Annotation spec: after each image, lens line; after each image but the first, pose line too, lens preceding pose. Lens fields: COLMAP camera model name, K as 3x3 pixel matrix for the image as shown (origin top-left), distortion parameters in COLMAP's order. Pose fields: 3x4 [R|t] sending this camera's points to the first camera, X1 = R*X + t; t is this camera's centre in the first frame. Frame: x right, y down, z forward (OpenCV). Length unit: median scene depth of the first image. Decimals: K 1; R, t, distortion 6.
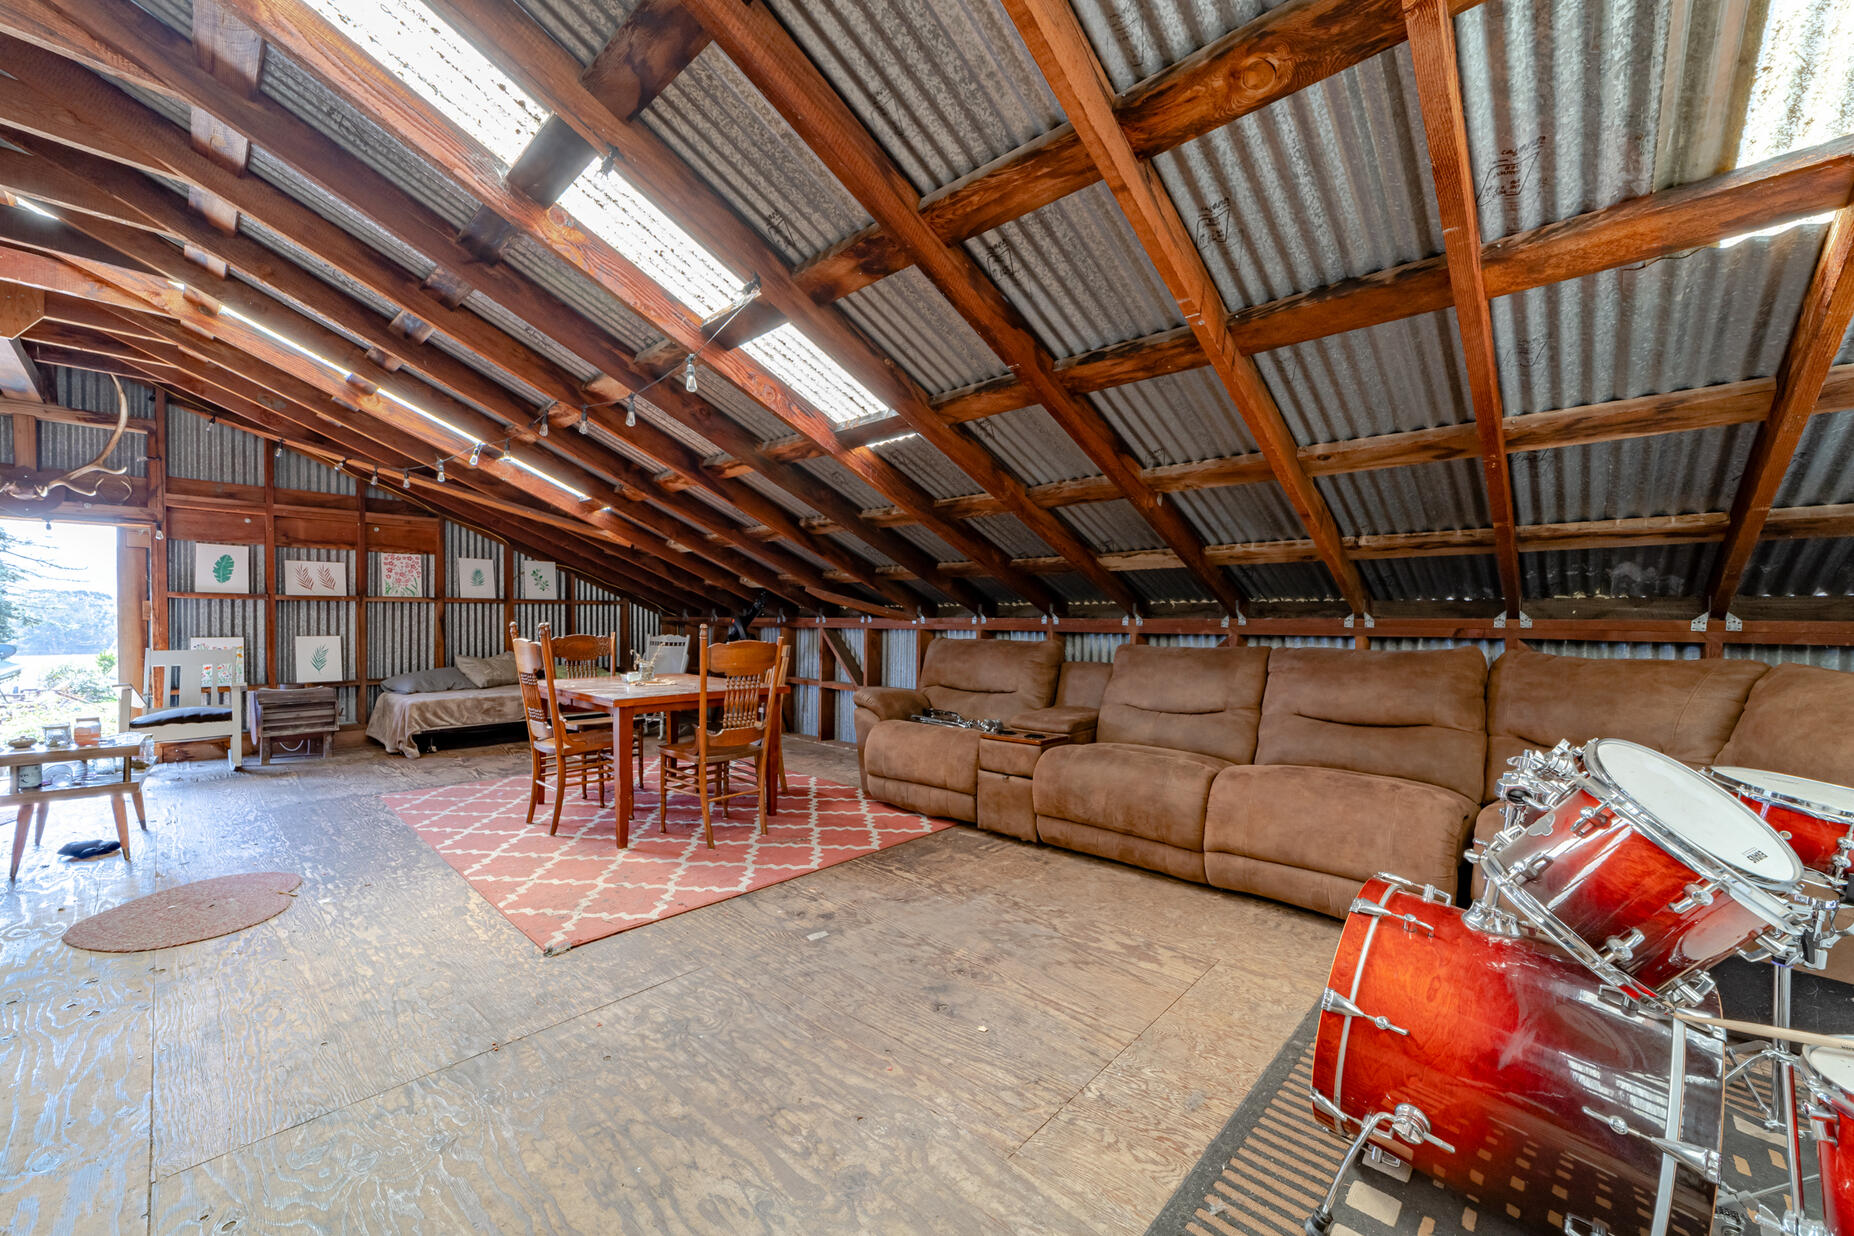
lens RADIAL K [[696.2, 0, 928.2], [0, 696.2, 615.9], [0, 0, 1]] dist [0.008166, 0.000755]
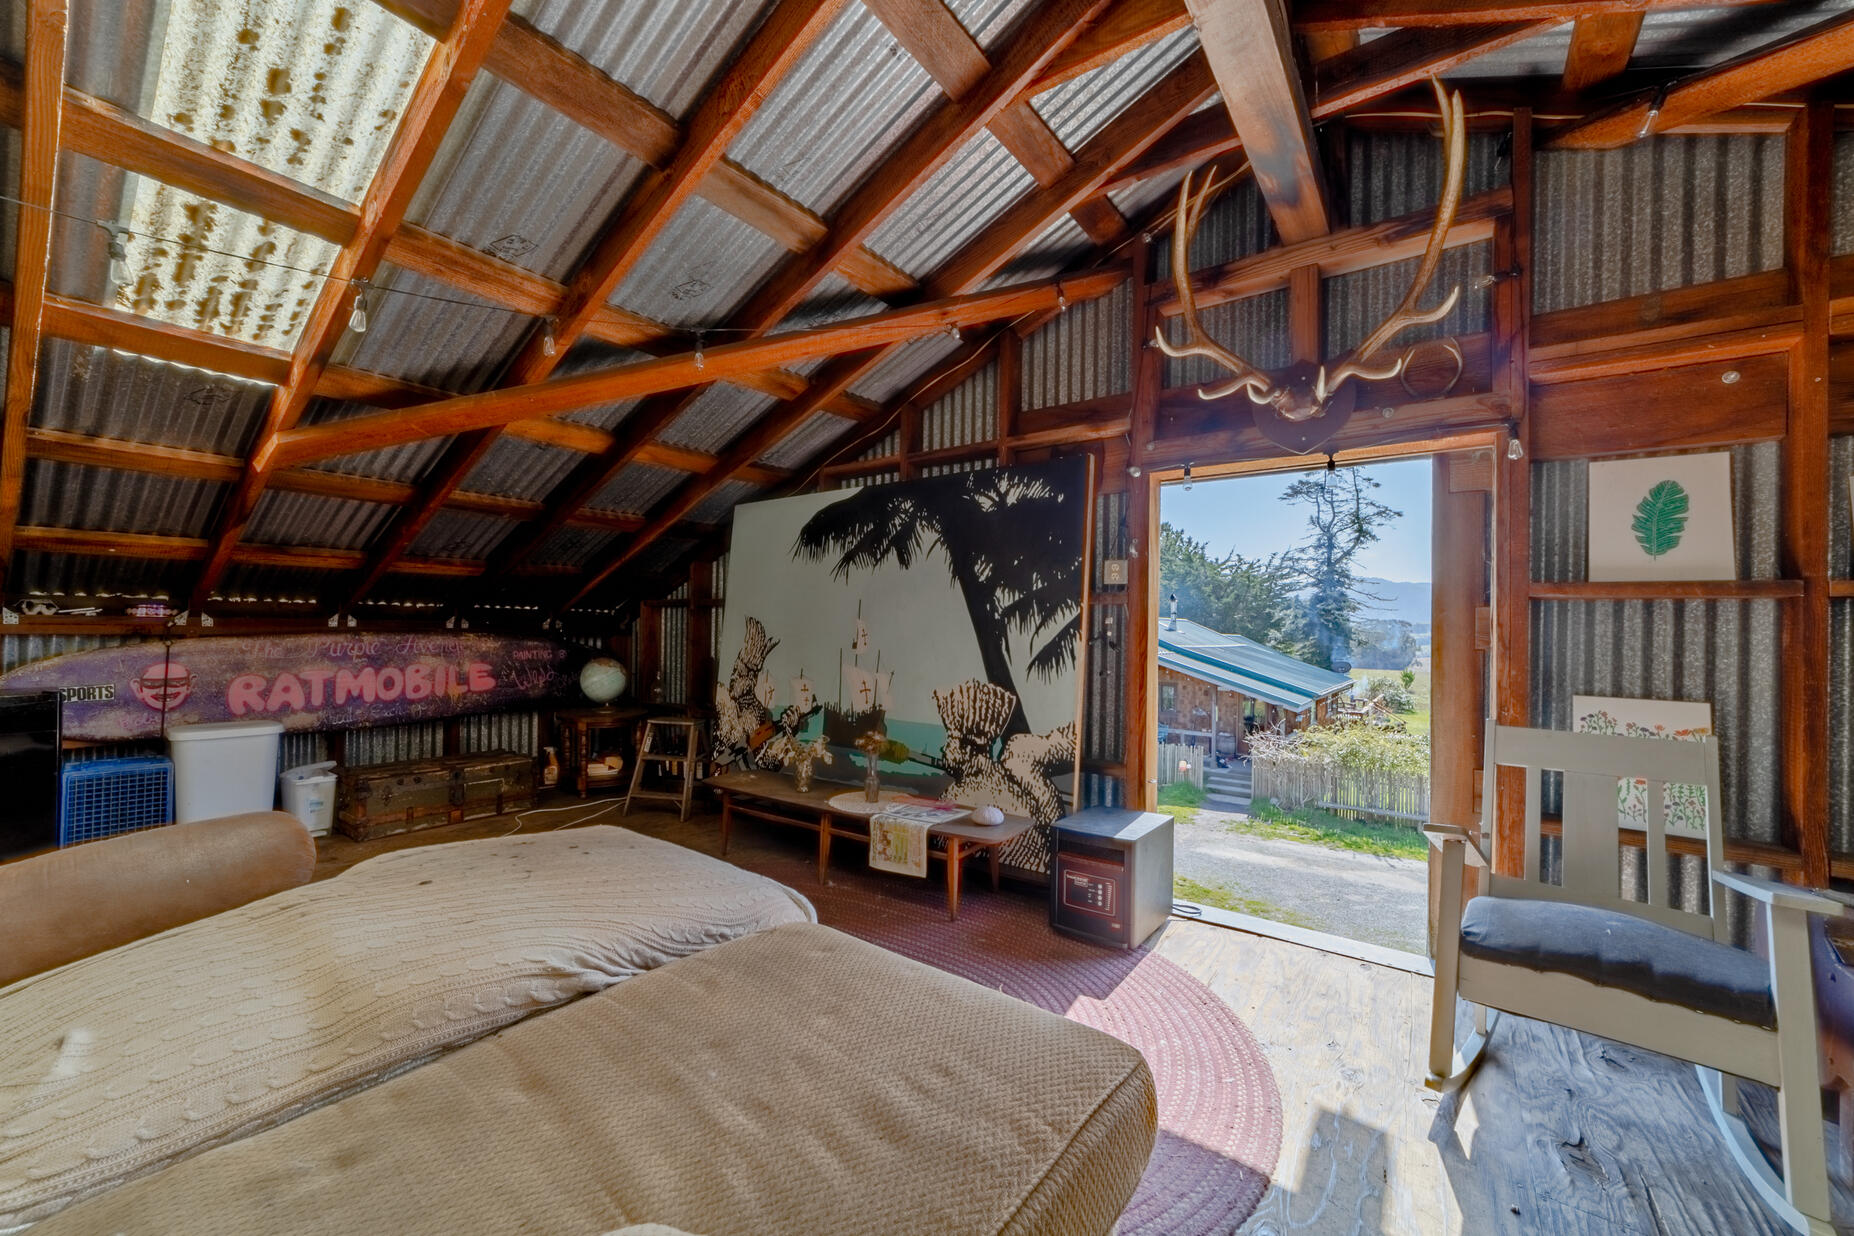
lens RADIAL K [[696.2, 0, 925.6], [0, 696.2, 625.6], [0, 0, 1]] dist [0.008166, 0.000755]
pose [[0.104504, -0.004434, -0.994515, -0.676384], [-0.020295, 0.999772, -0.006590, 0.000650], [0.994317, 0.020873, 0.104390, 0.576494]]
